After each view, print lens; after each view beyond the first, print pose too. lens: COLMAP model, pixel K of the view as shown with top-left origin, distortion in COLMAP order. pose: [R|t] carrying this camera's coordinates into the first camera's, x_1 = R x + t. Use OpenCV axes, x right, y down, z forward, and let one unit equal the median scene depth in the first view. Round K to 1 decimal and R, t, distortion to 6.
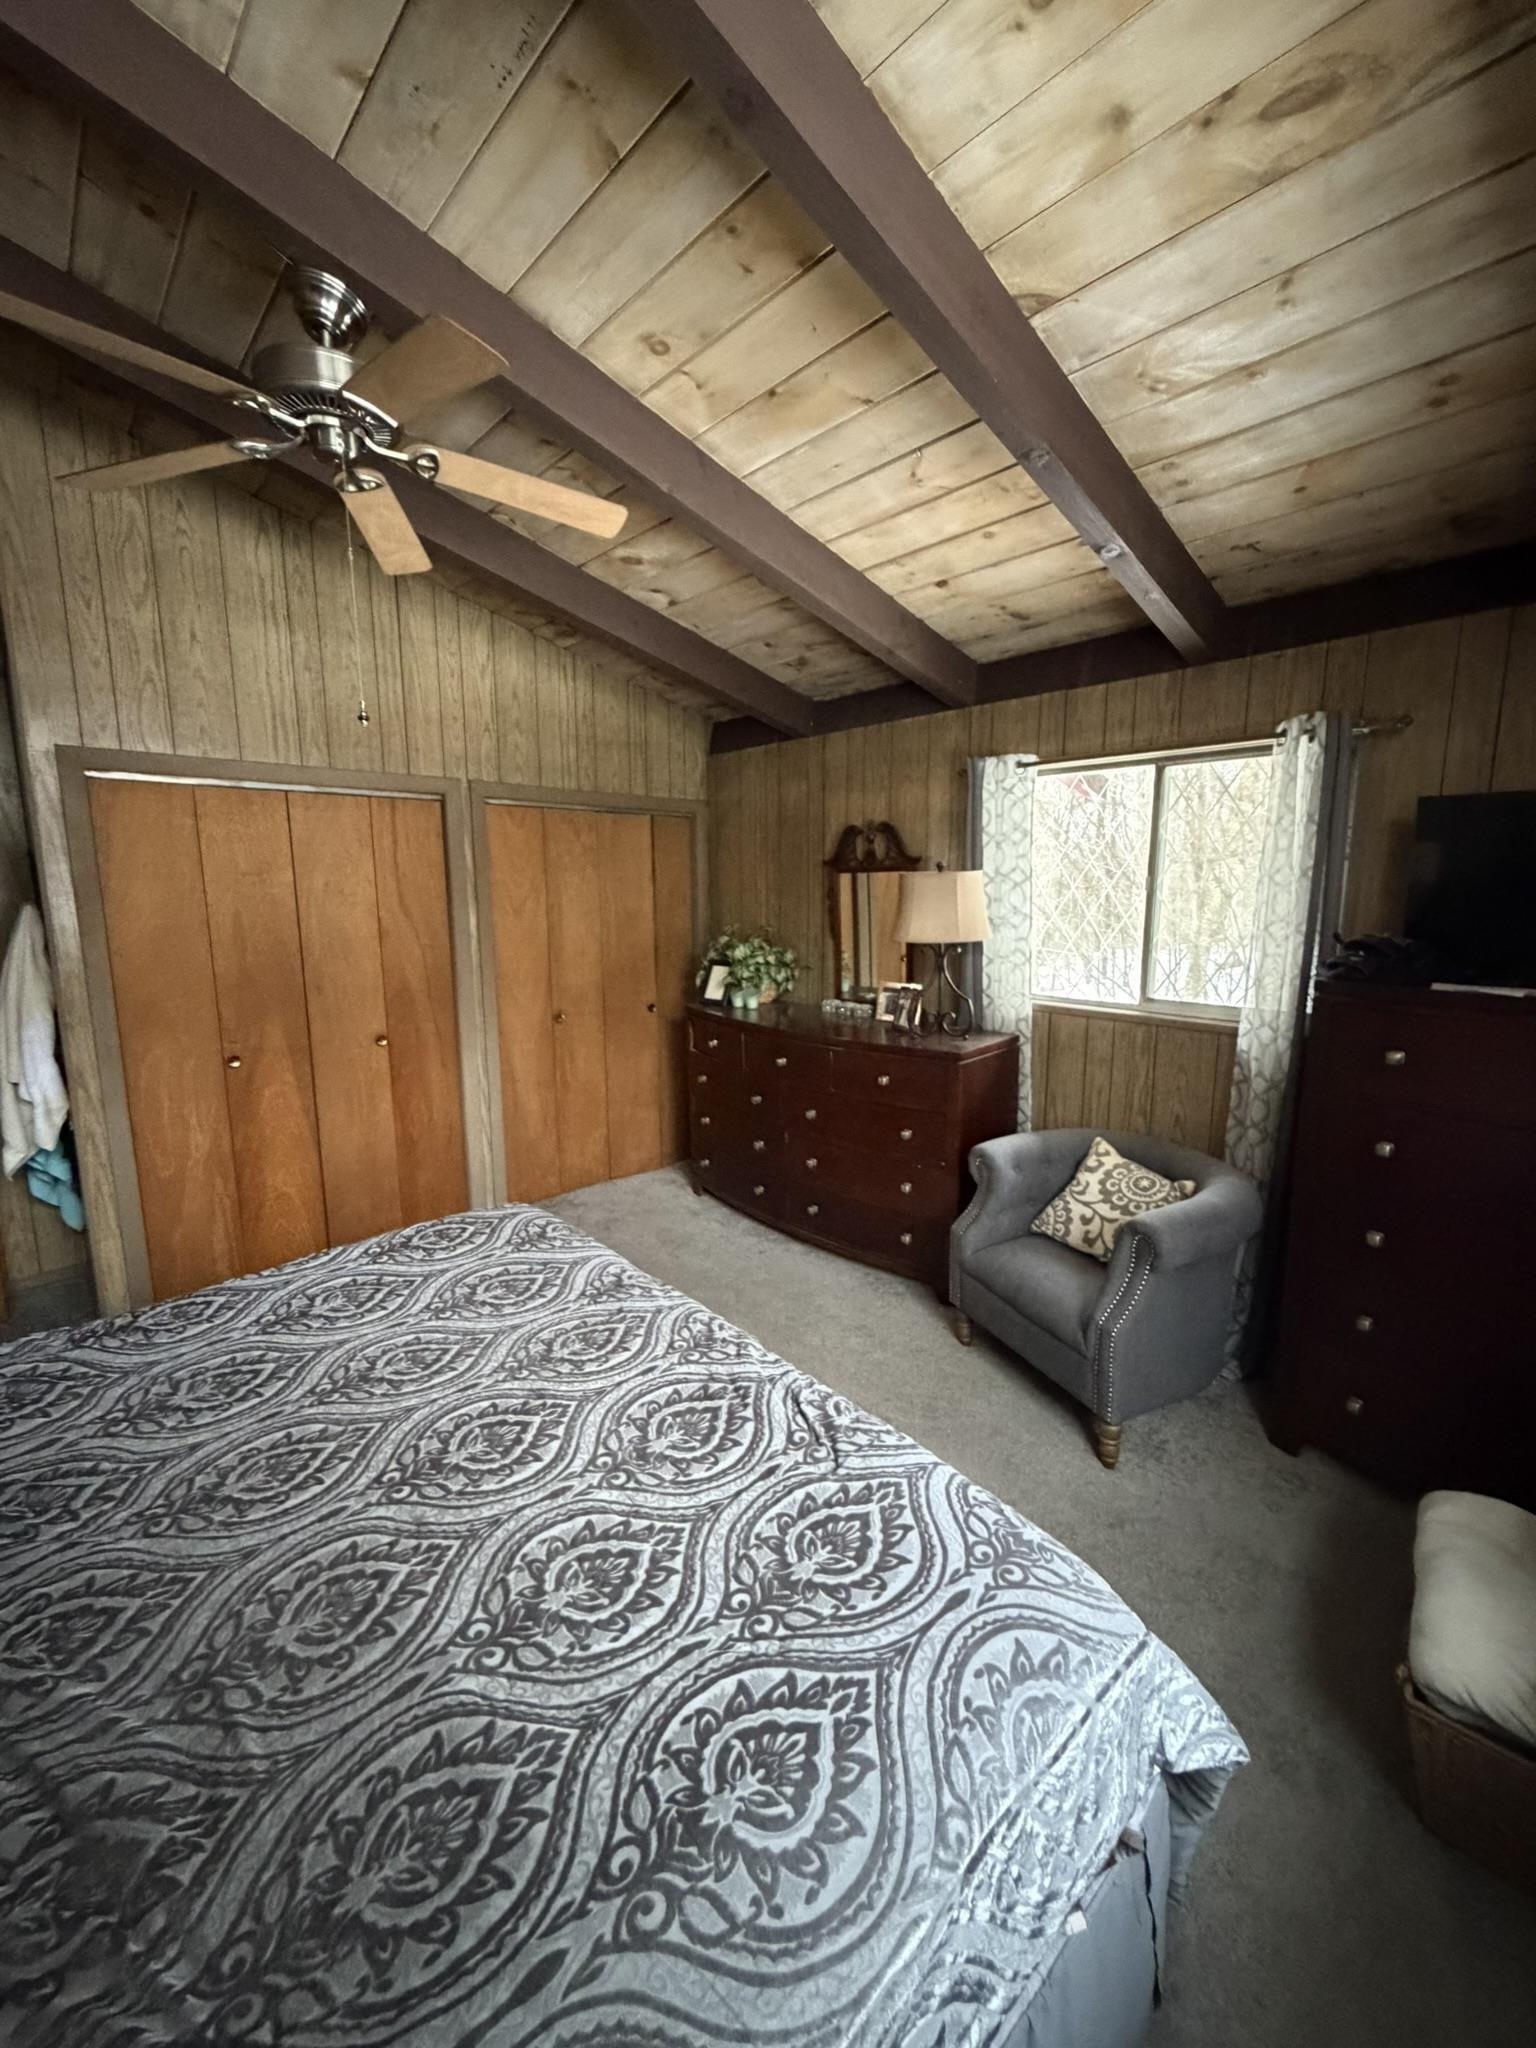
lens RADIAL K [[820.6, 0, 777.0], [0, 820.6, 1011.9], [0, 0, 1]] dist [-0.000061, 0.000026]
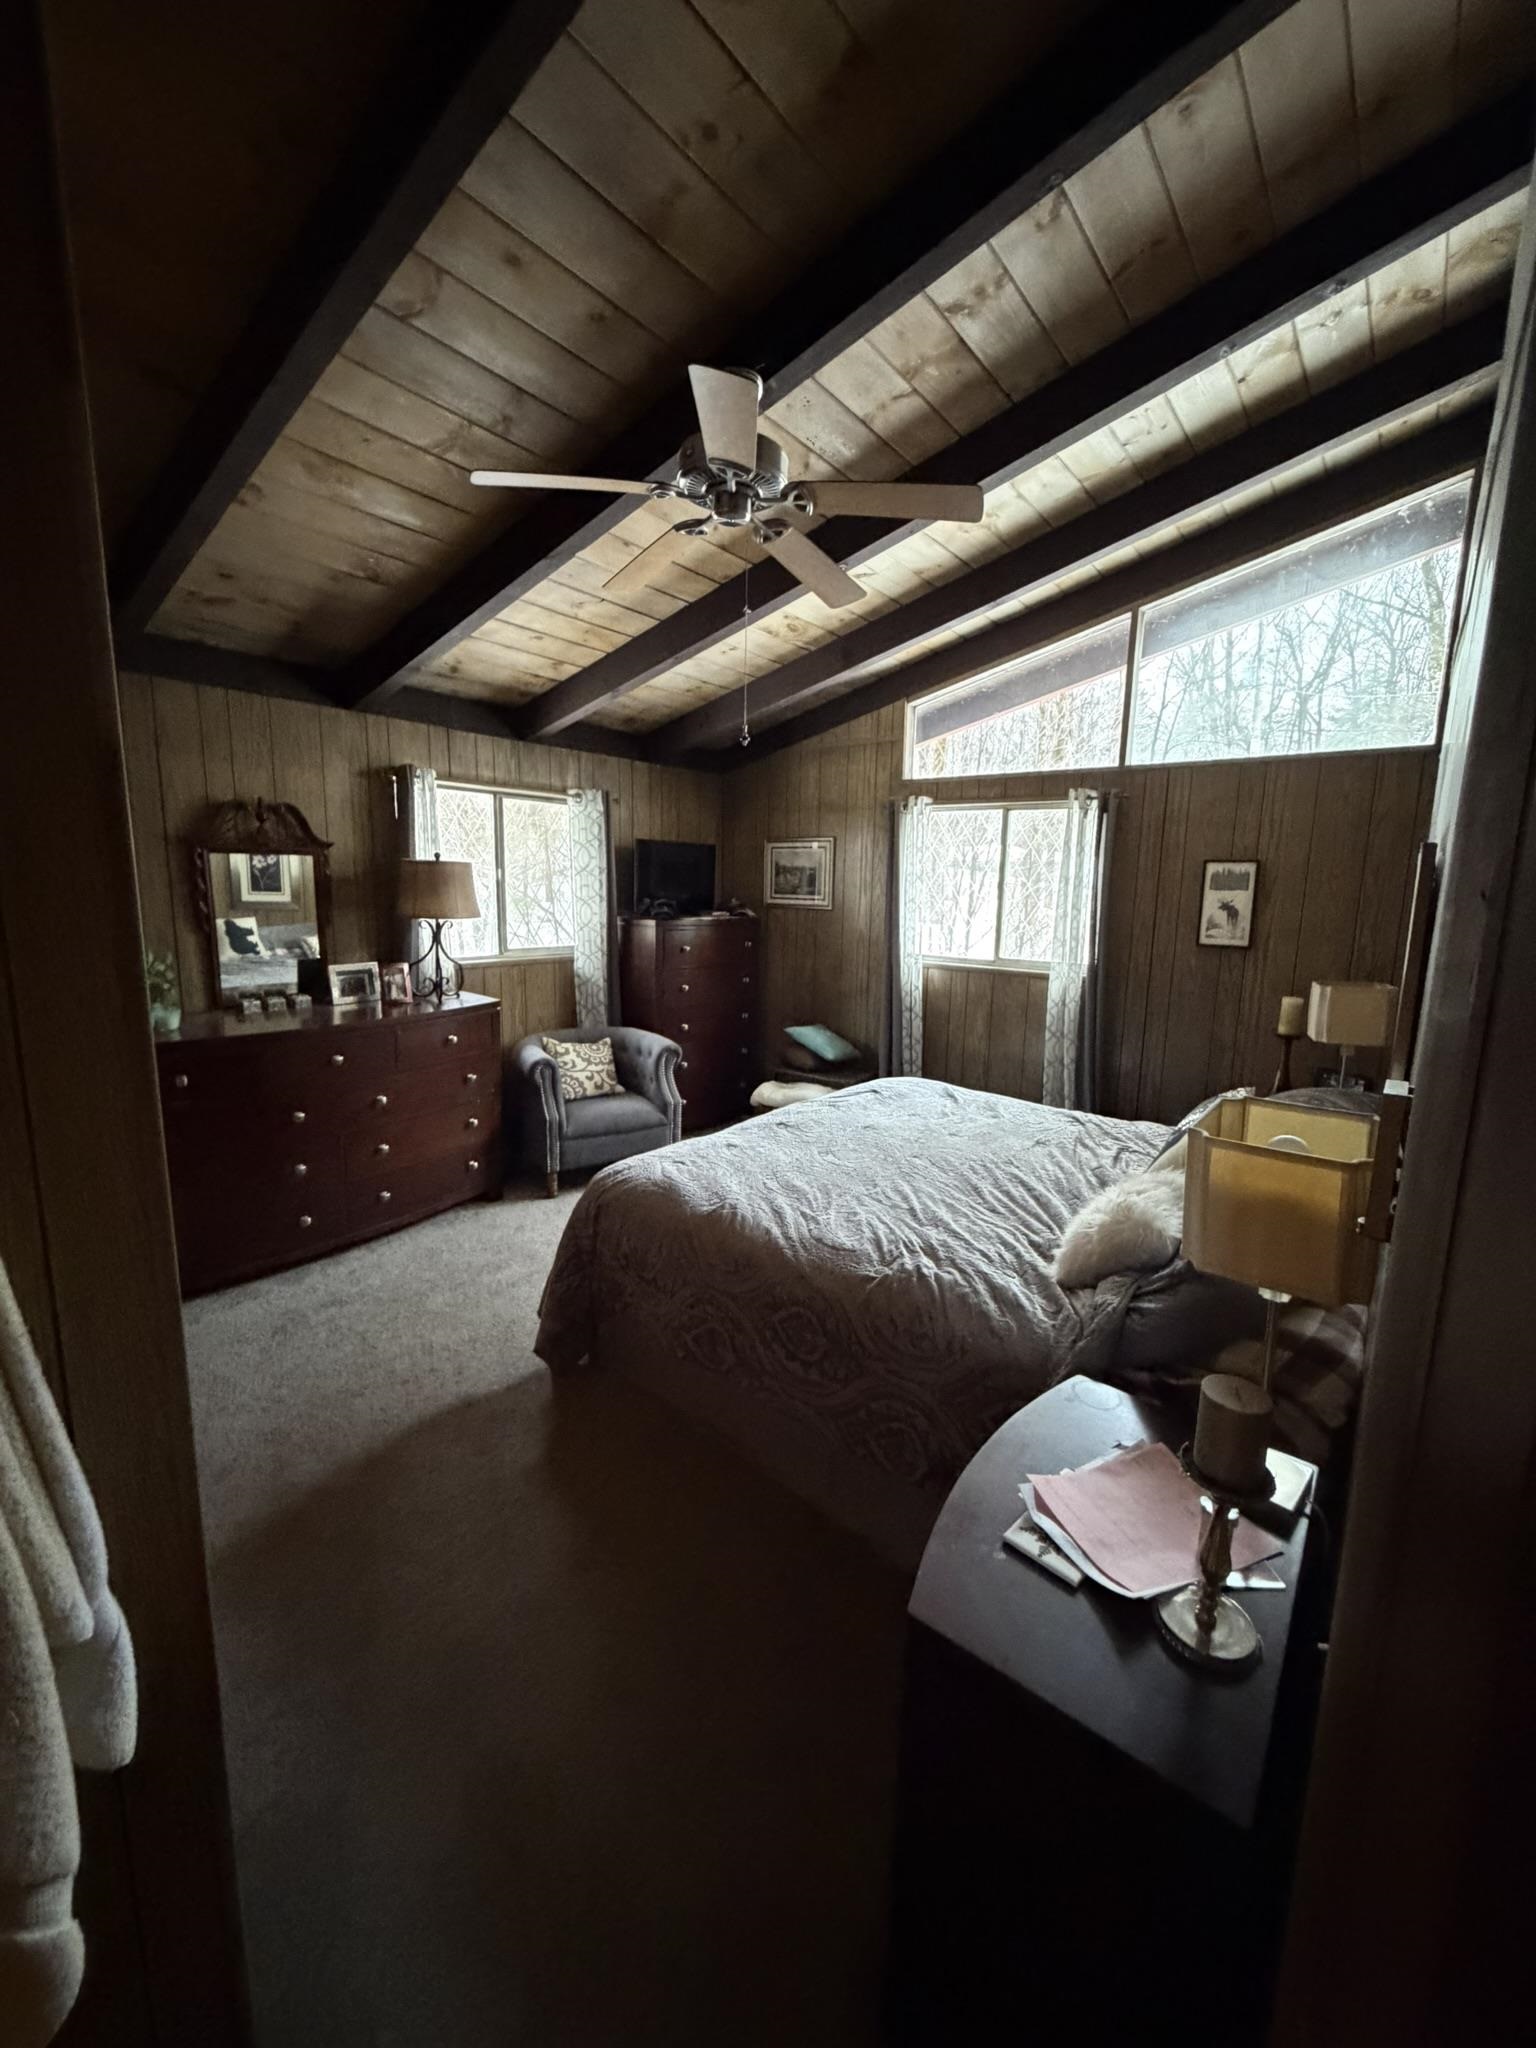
lens RADIAL K [[820.6, 0, 772.7], [0, 820.6, 1024.7], [0, 0, 1]] dist [-0.000061, 0.000026]
pose [[-0.165587, -0.164233, 0.972424, -1.282954], [0.139454, 0.972229, 0.187947, -0.112164], [-0.976286, 0.166730, -0.138085, 0.849124]]
